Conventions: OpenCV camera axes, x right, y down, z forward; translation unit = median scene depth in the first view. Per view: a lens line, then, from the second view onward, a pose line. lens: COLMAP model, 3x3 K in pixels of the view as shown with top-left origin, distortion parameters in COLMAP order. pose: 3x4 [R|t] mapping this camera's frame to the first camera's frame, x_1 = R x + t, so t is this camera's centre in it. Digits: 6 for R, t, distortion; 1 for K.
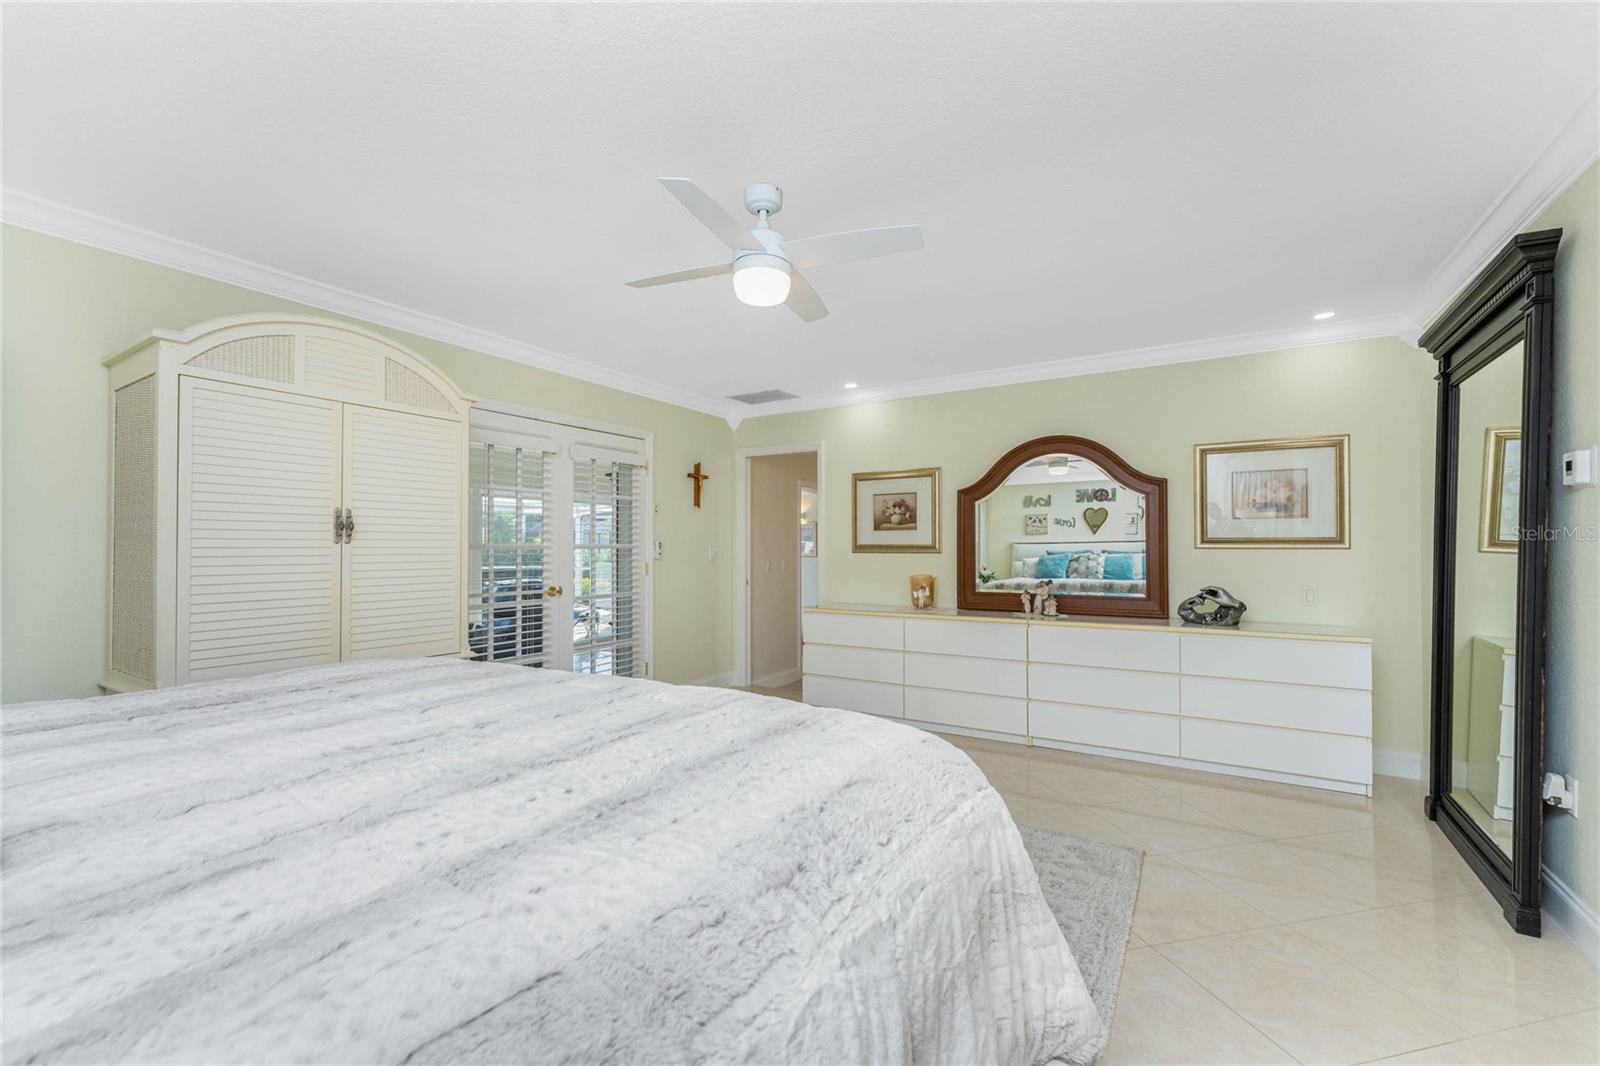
lens RADIAL K [[643.2, 0, 806.8], [0, 643.2, 544.6], [0, 0, 1]] dist [-0.001545, -0.000070]
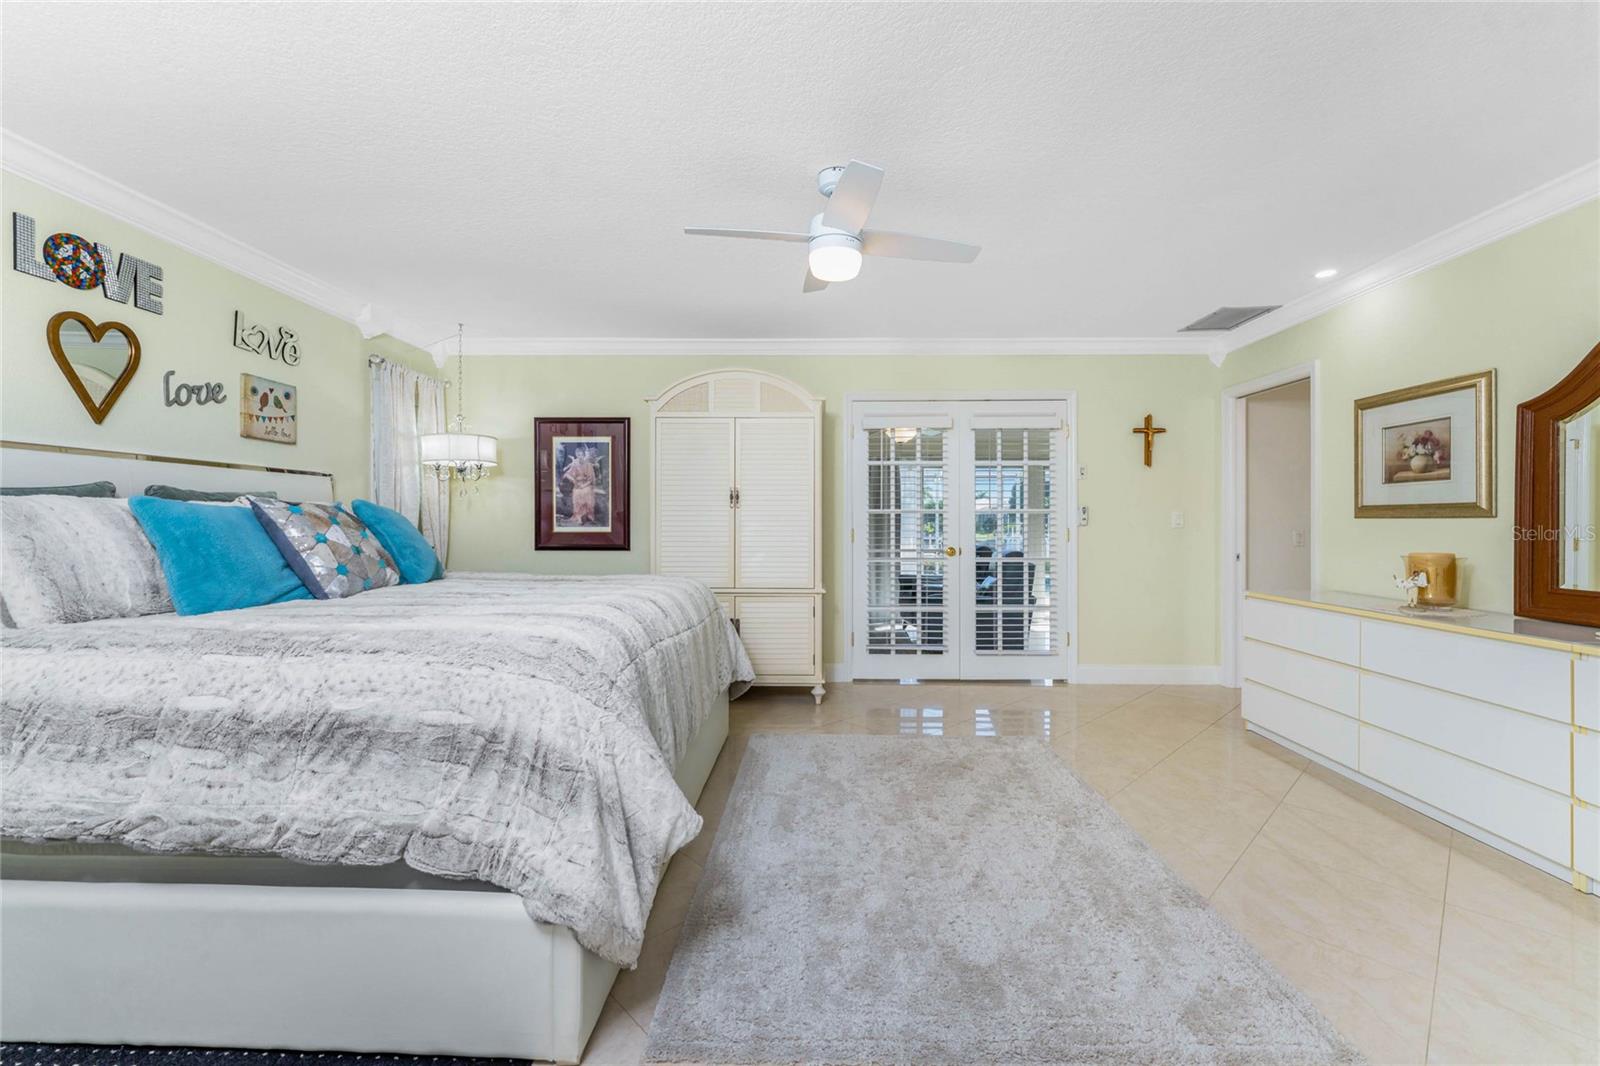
lens RADIAL K [[643.2, 0, 808.1], [0, 643.2, 522.6], [0, 0, 1]] dist [-0.001545, -0.000070]
pose [[0.521180, 0.005214, -0.853431, 0.365852], [0.002517, 0.999968, 0.007646, 0.011286], [0.853443, -0.006134, 0.521150, 0.171447]]
